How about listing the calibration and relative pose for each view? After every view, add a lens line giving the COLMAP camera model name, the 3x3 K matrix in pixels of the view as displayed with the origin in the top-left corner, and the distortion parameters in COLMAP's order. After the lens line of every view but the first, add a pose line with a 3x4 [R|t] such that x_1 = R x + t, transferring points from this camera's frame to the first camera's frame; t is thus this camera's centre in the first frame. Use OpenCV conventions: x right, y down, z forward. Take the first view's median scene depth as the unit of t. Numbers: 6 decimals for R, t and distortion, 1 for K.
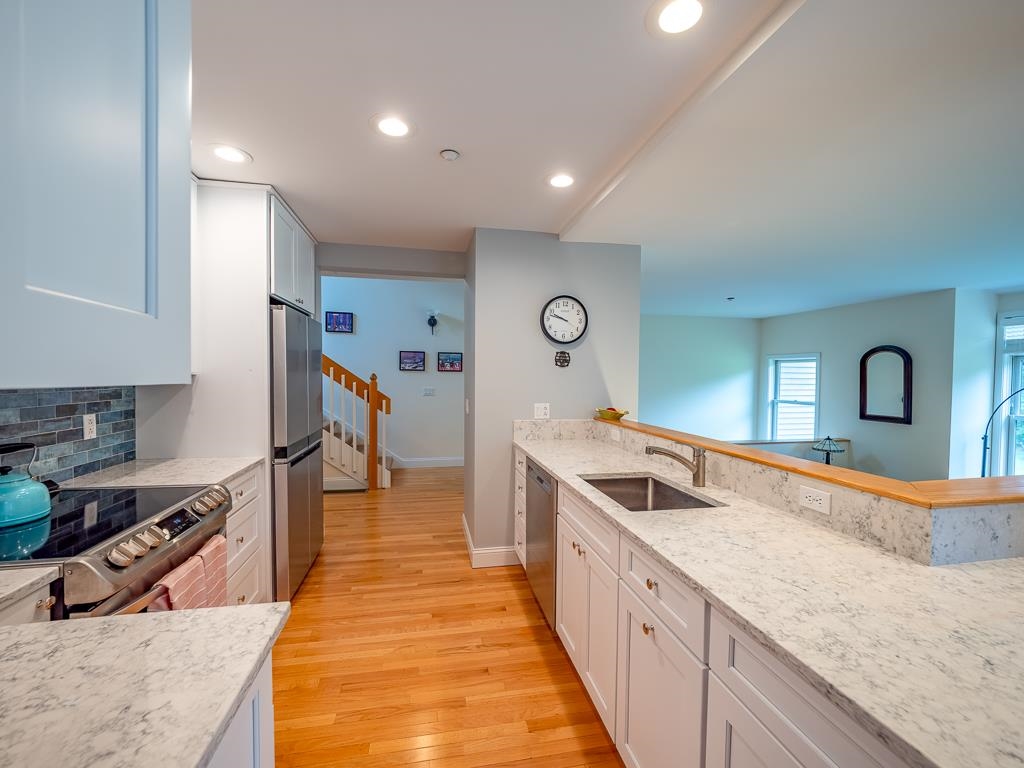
lens RADIAL K [[430.2, 0, 509.9], [0, 430.2, 385.4], [0, 0, 1]] dist [-0.009968, 0.000158]
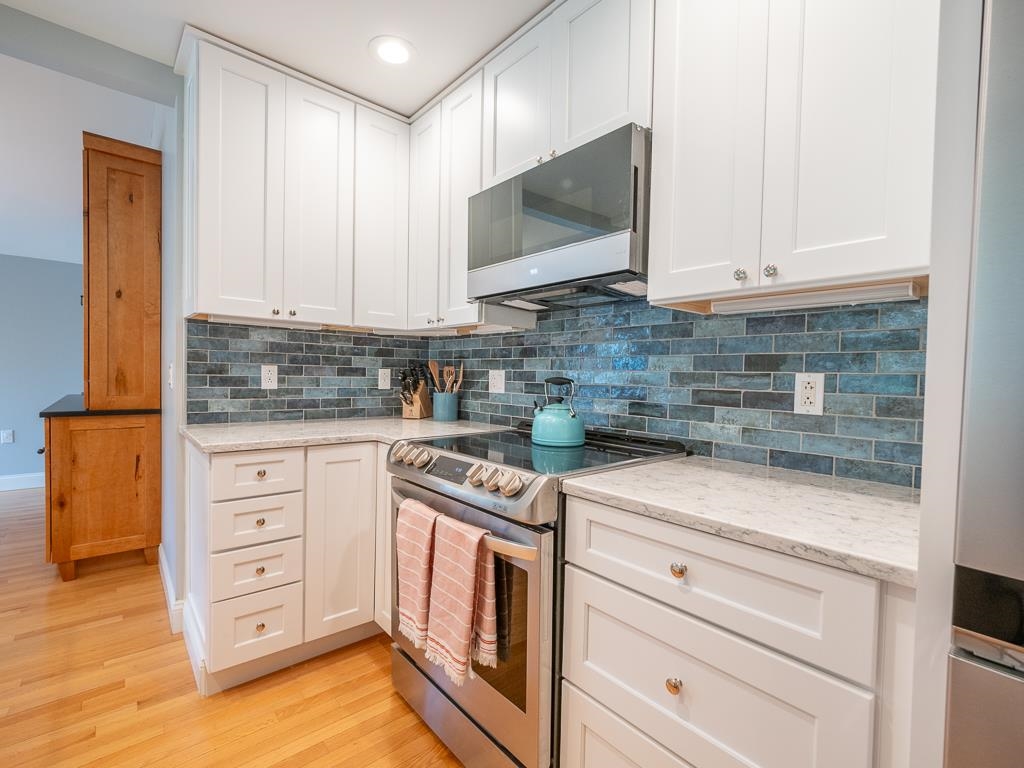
lens RADIAL K [[466.9, 0, 511.4], [0, 466.9, 389.5], [0, 0, 1]] dist [-0.003184, -0.000473]
pose [[-0.875147, -0.014568, -0.483637, -0.193371], [-0.043585, 0.997857, 0.048810, 0.048904], [0.481890, 0.063796, -0.873906, 0.867254]]
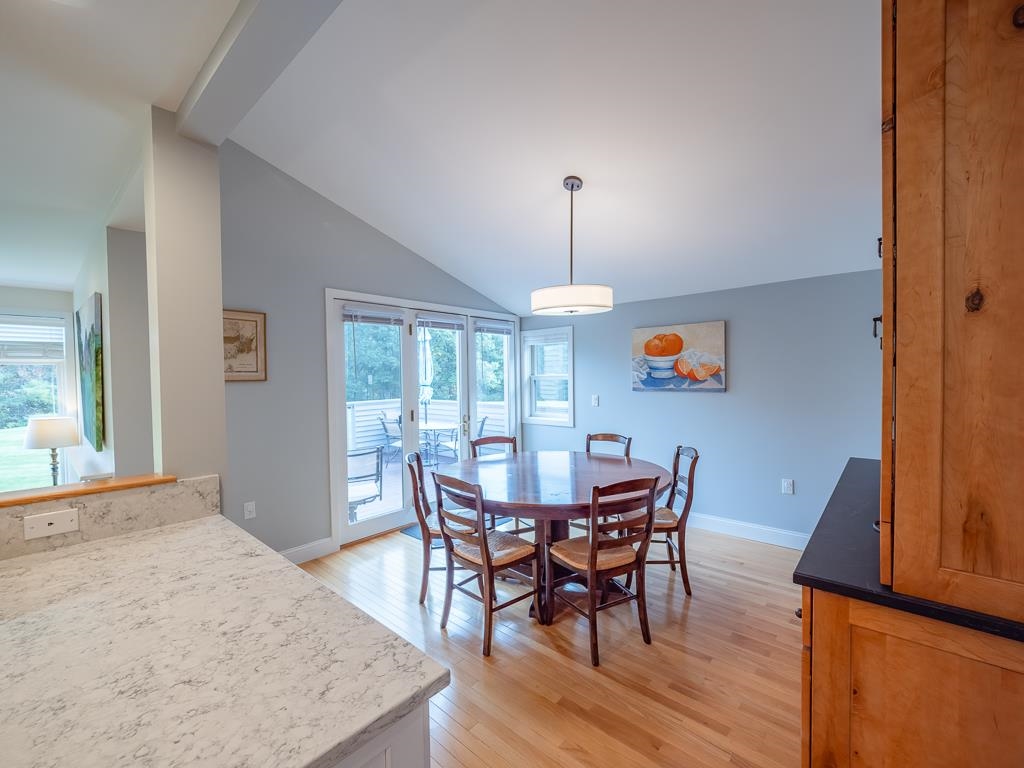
lens RADIAL K [[431.0, 0, 505.2], [0, 431.0, 385.4], [0, 0, 1]] dist [-0.002097, -0.000399]
pose [[-0.596877, -0.018680, 0.802115, -0.025083], [0.029945, 0.998514, 0.045536, -0.015651], [-0.801773, 0.051199, -0.595431, 0.222305]]
